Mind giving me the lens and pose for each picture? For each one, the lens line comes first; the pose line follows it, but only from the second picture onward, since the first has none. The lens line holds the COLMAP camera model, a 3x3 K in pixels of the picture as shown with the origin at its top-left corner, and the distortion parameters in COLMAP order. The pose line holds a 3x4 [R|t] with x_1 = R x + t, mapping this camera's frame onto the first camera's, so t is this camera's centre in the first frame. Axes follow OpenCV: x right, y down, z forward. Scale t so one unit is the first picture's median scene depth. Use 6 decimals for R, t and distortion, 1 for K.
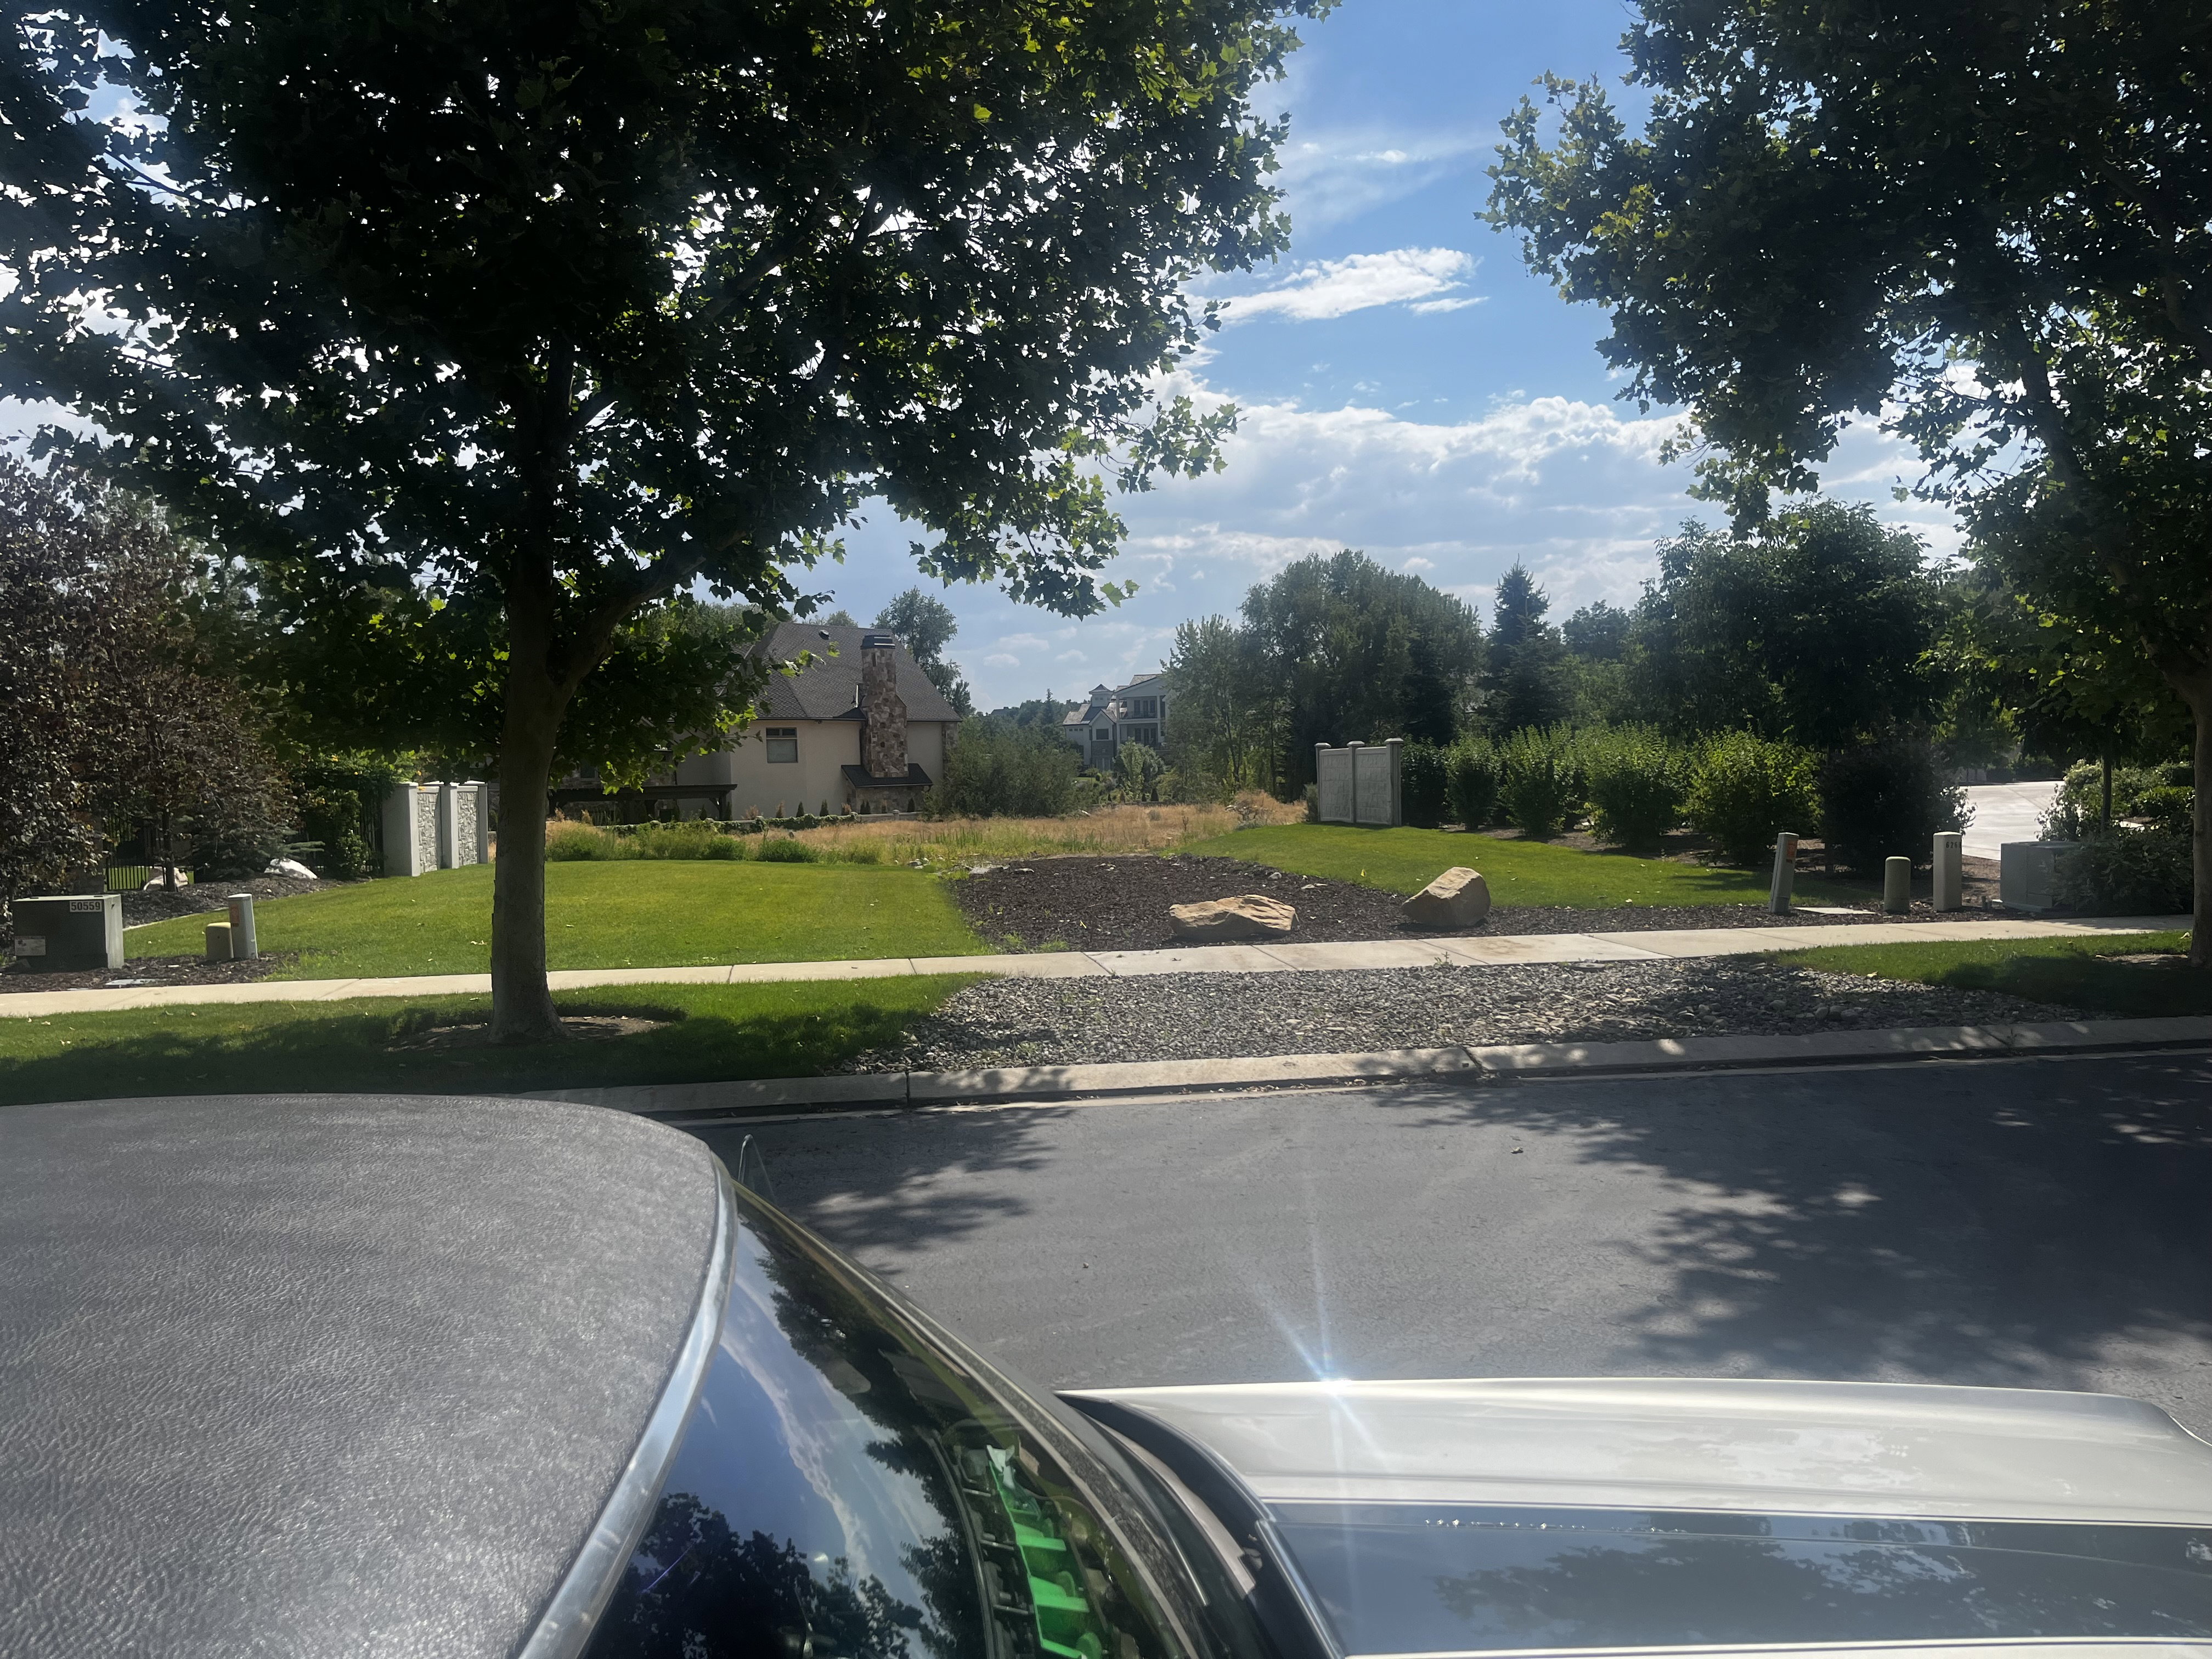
lens RADIAL K [[1668.3, 0, 1096.8], [0, 1668.3, 835.0], [0, 0, 1]] dist [0.065682, -0.101775]
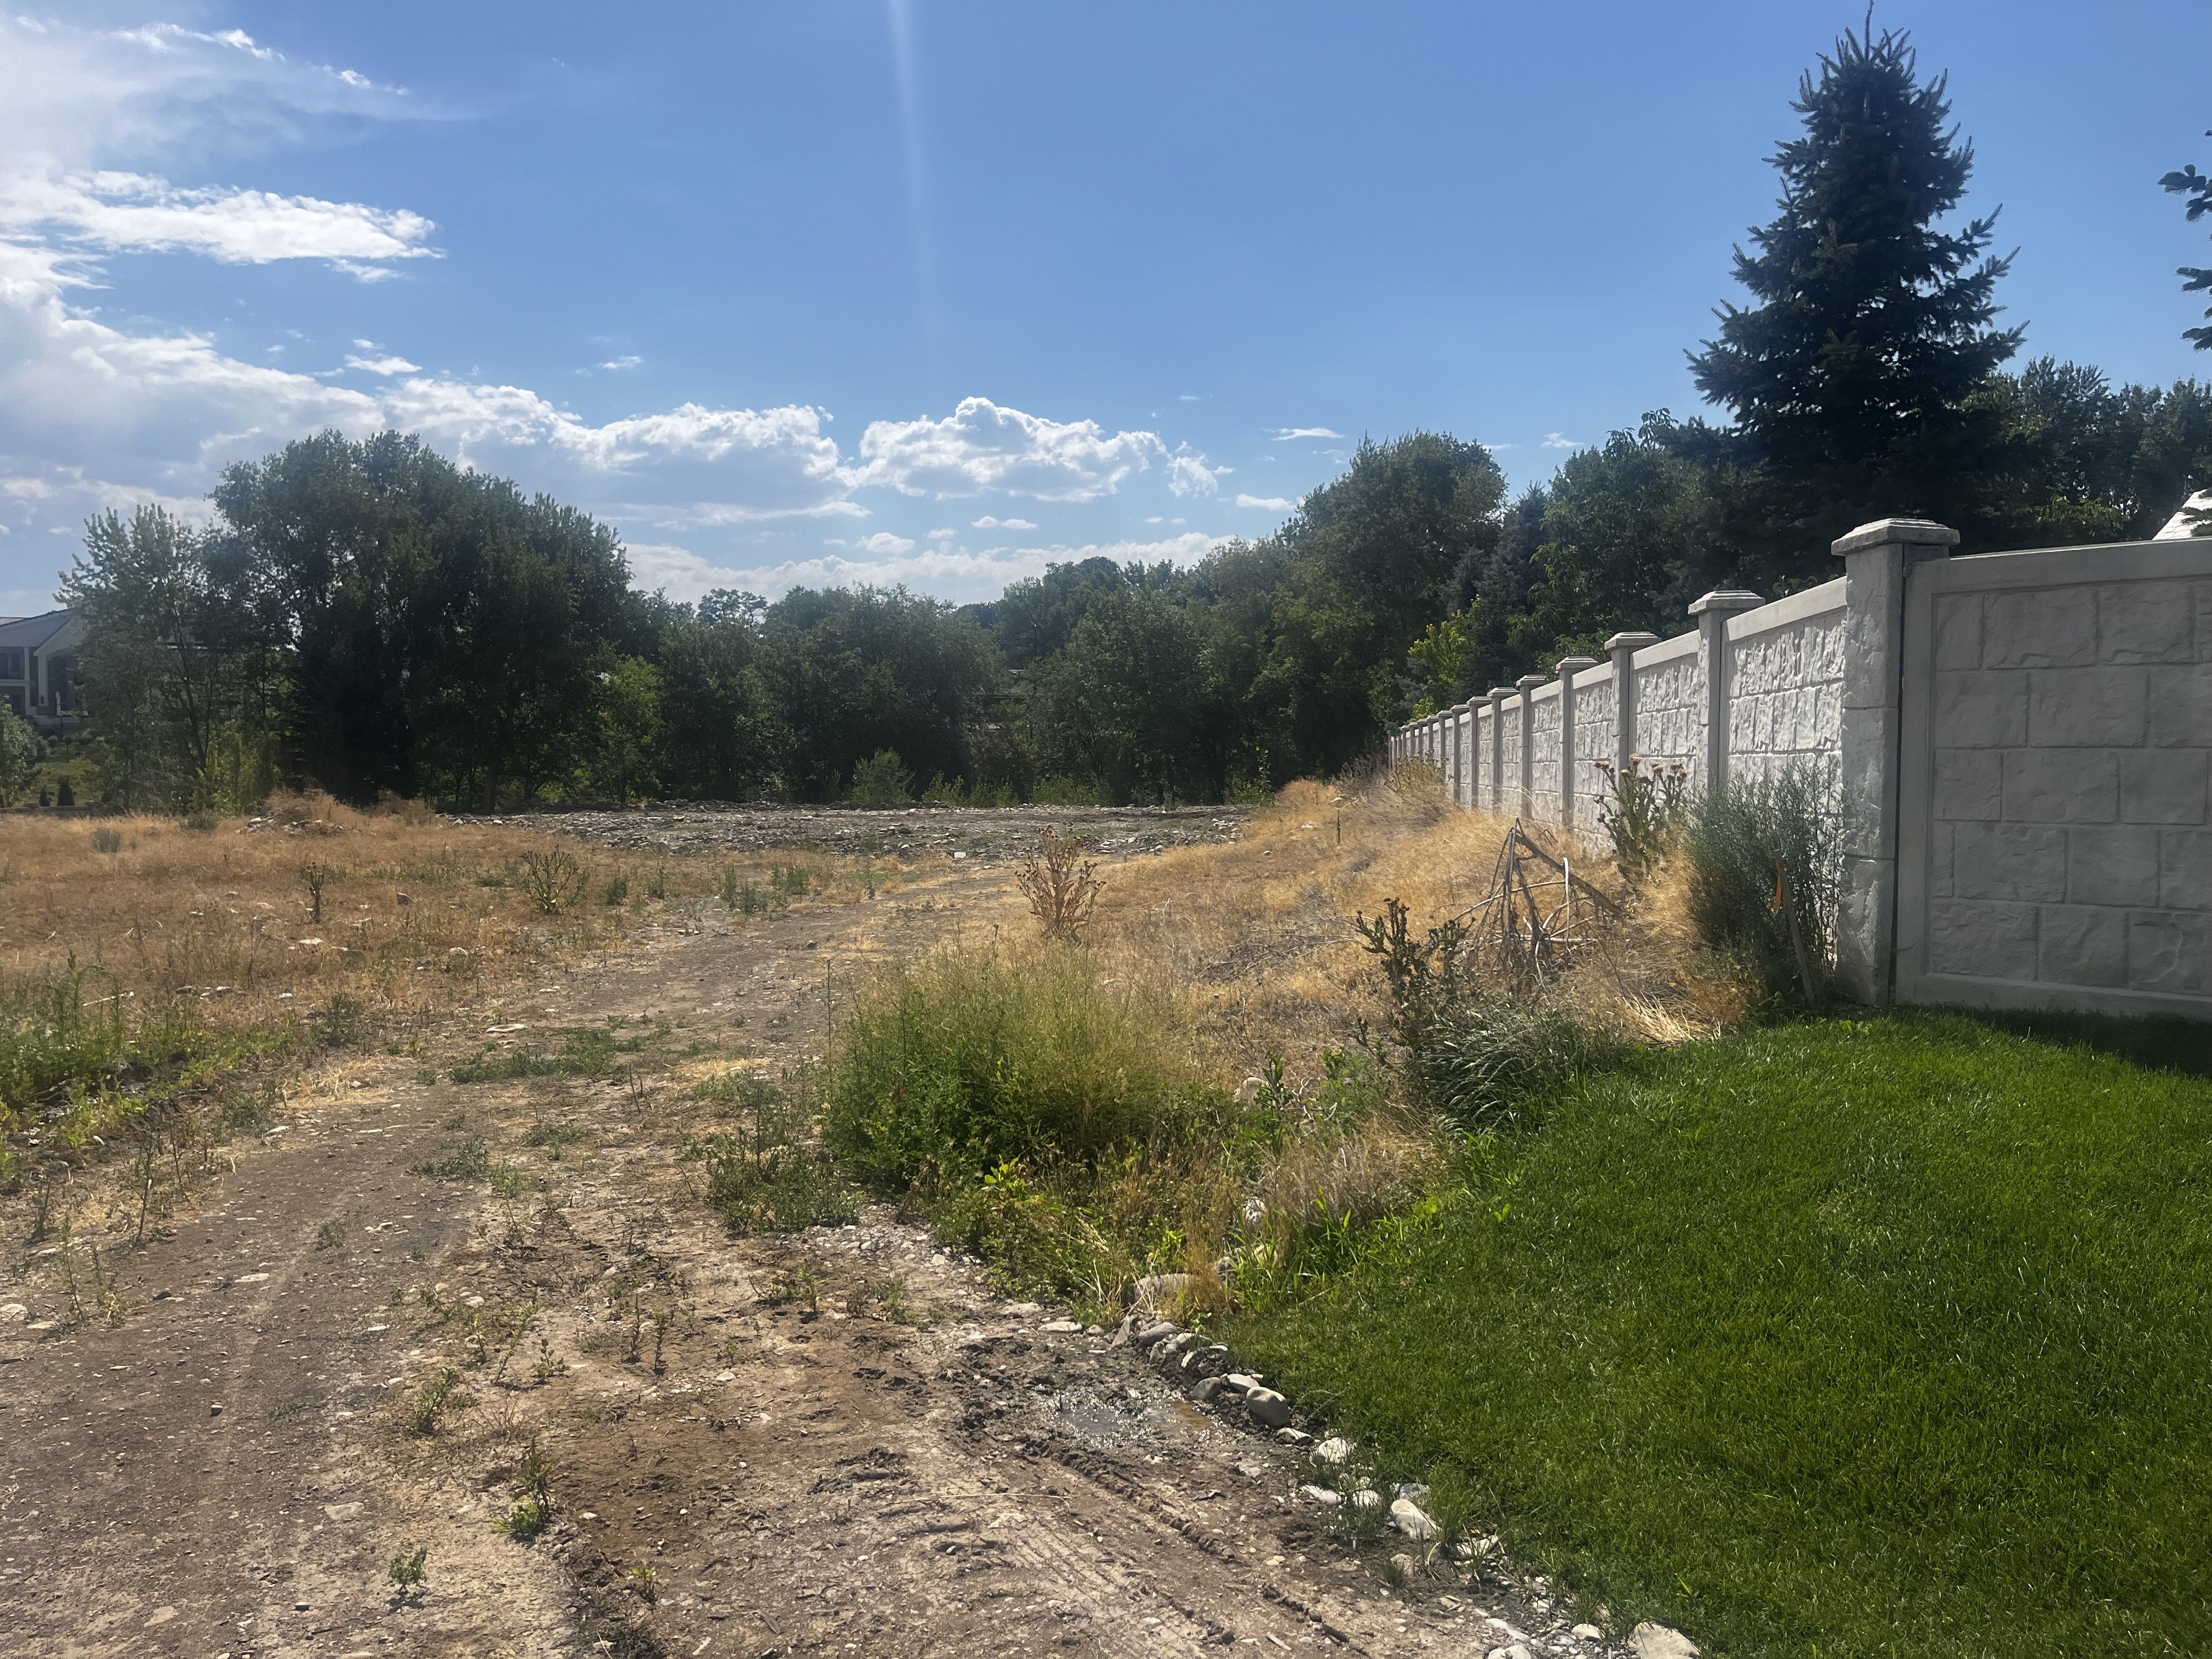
lens RADIAL K [[1674.6, 0, 1102.3], [0, 1674.6, 816.8], [0, 0, 1]] dist [0.045159, -0.072550]
pose [[0.813252, 0.012761, 0.581772, -0.011934], [-0.003837, 0.999855, -0.016568, -0.010170], [-0.581899, 0.011241, 0.813183, 0.417814]]
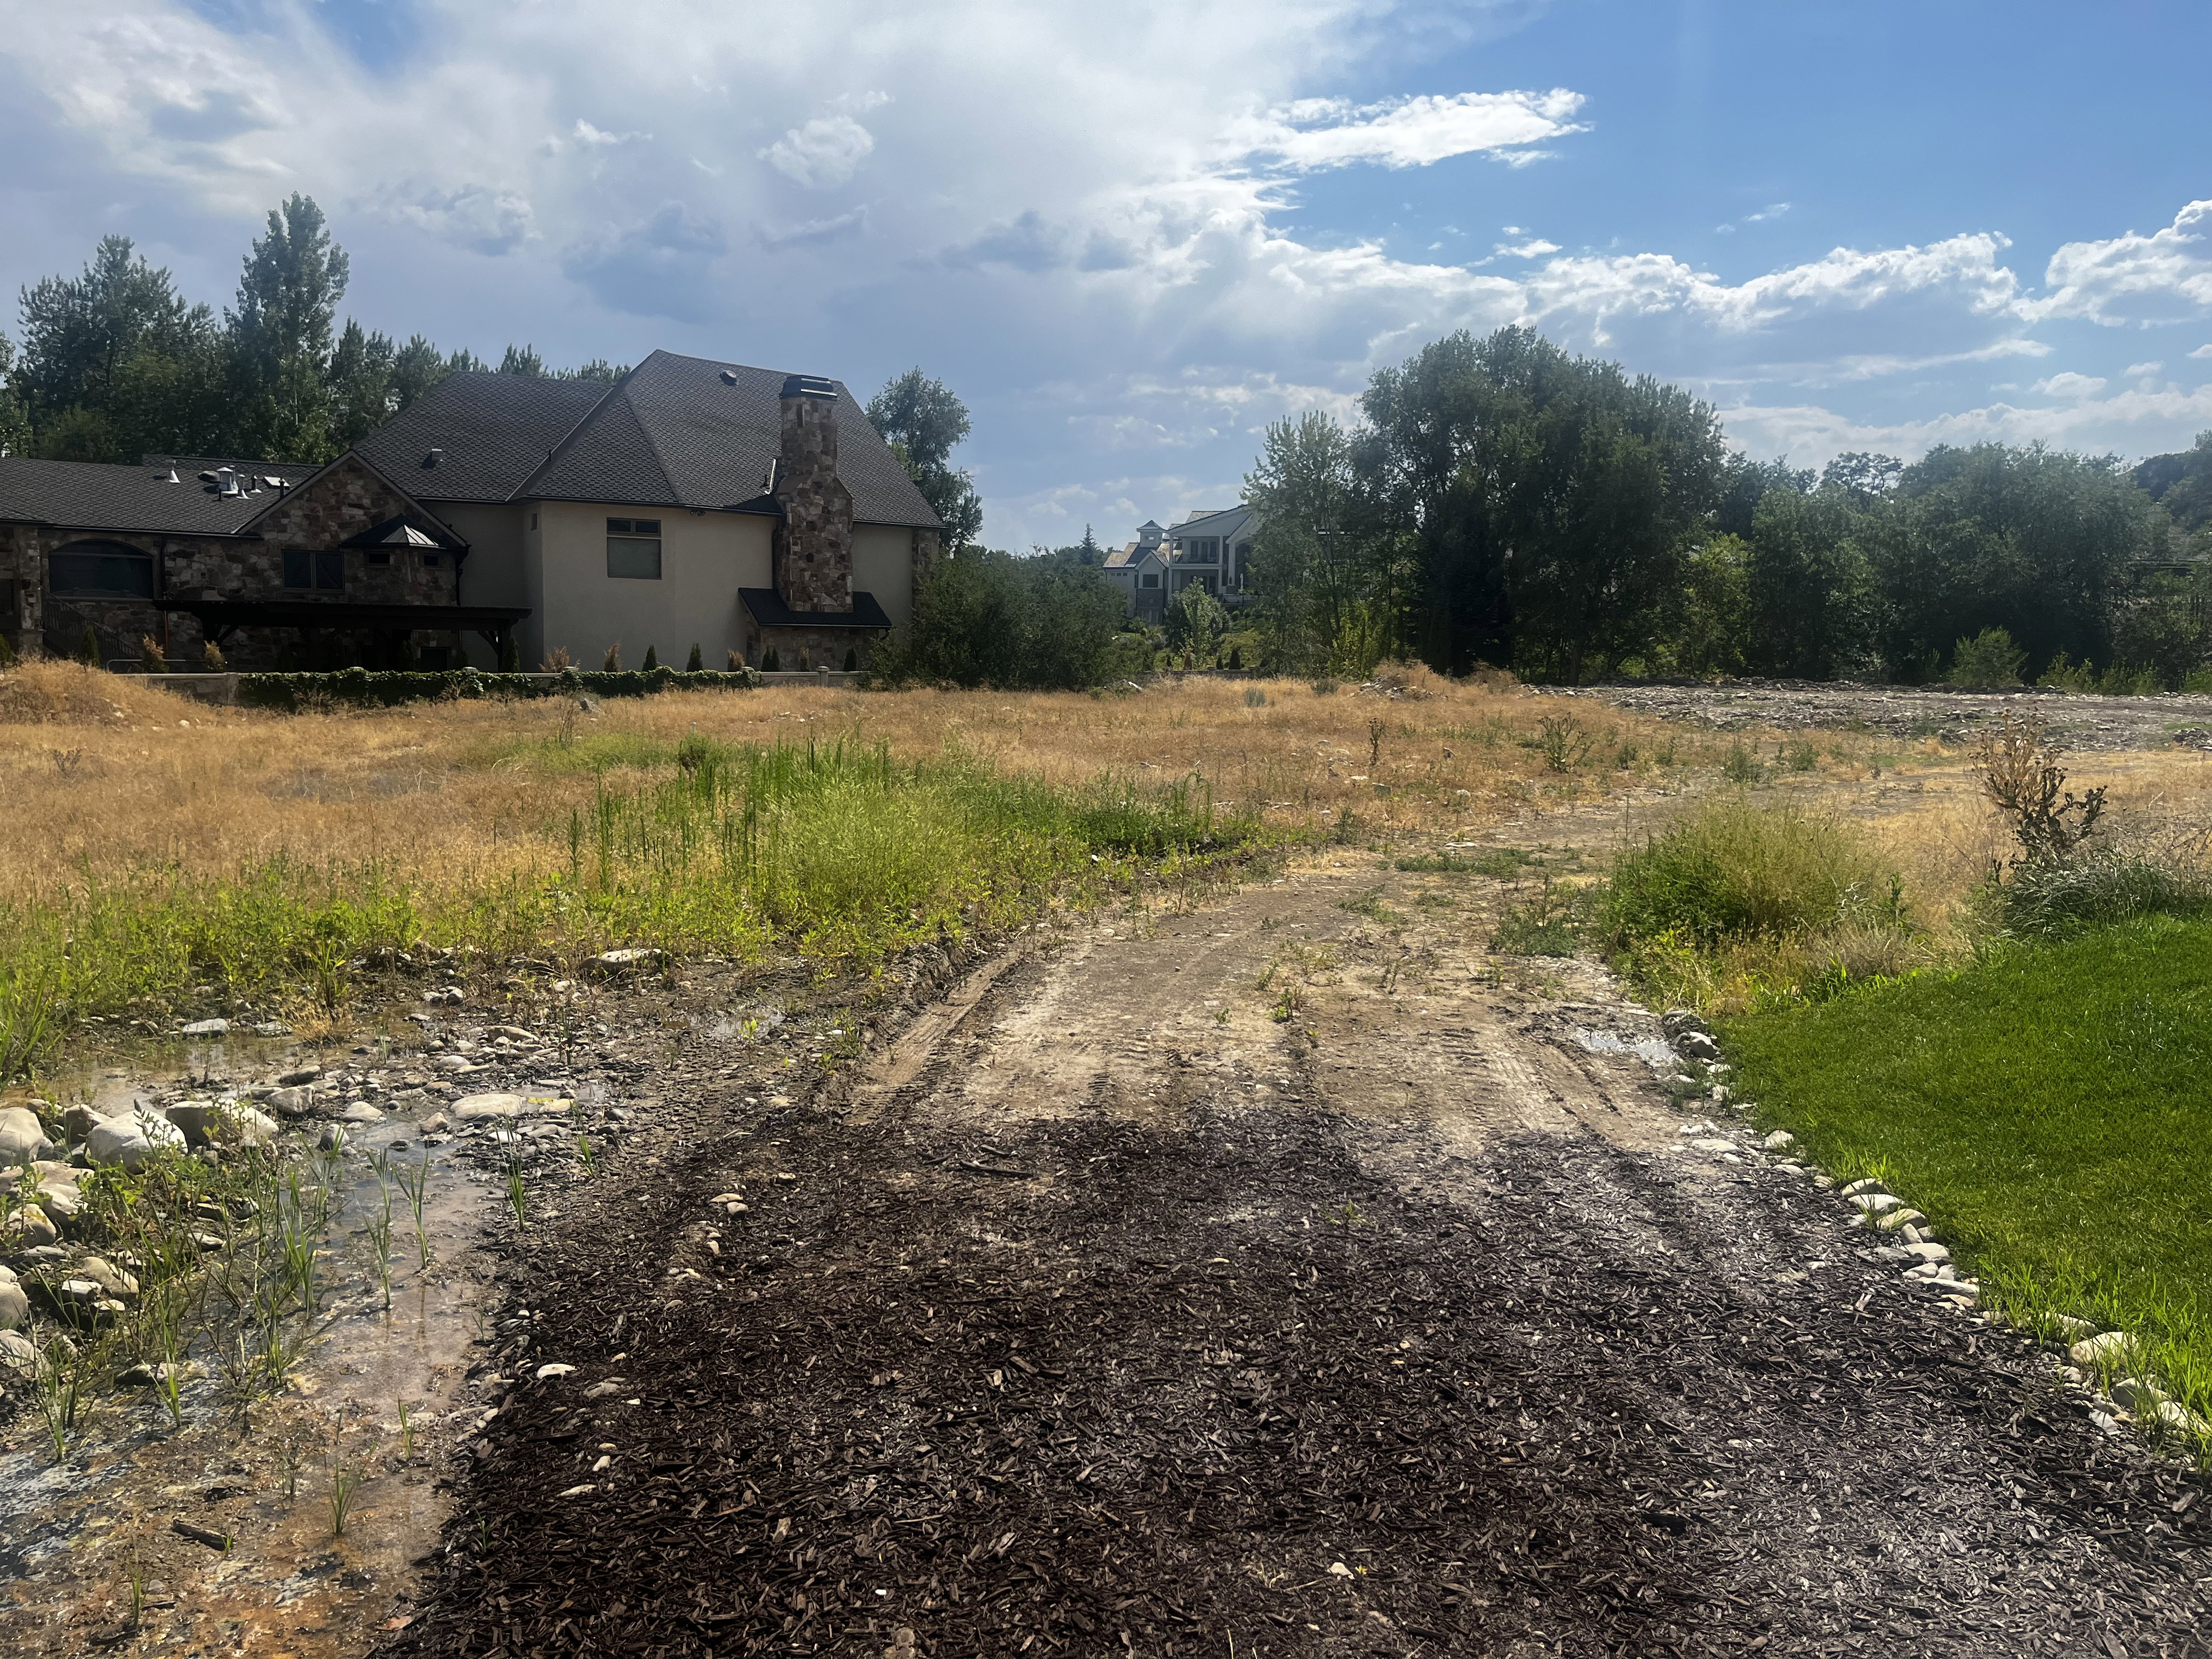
lens RADIAL K [[1668.3, 0, 1096.8], [0, 1668.3, 835.0], [0, 0, 1]] dist [0.065682, -0.101775]
pose [[0.998757, 0.046930, -0.016804, -0.007563], [-0.045342, 0.995357, 0.084901, -0.009621], [0.020710, -0.084033, 0.996248, 0.375196]]
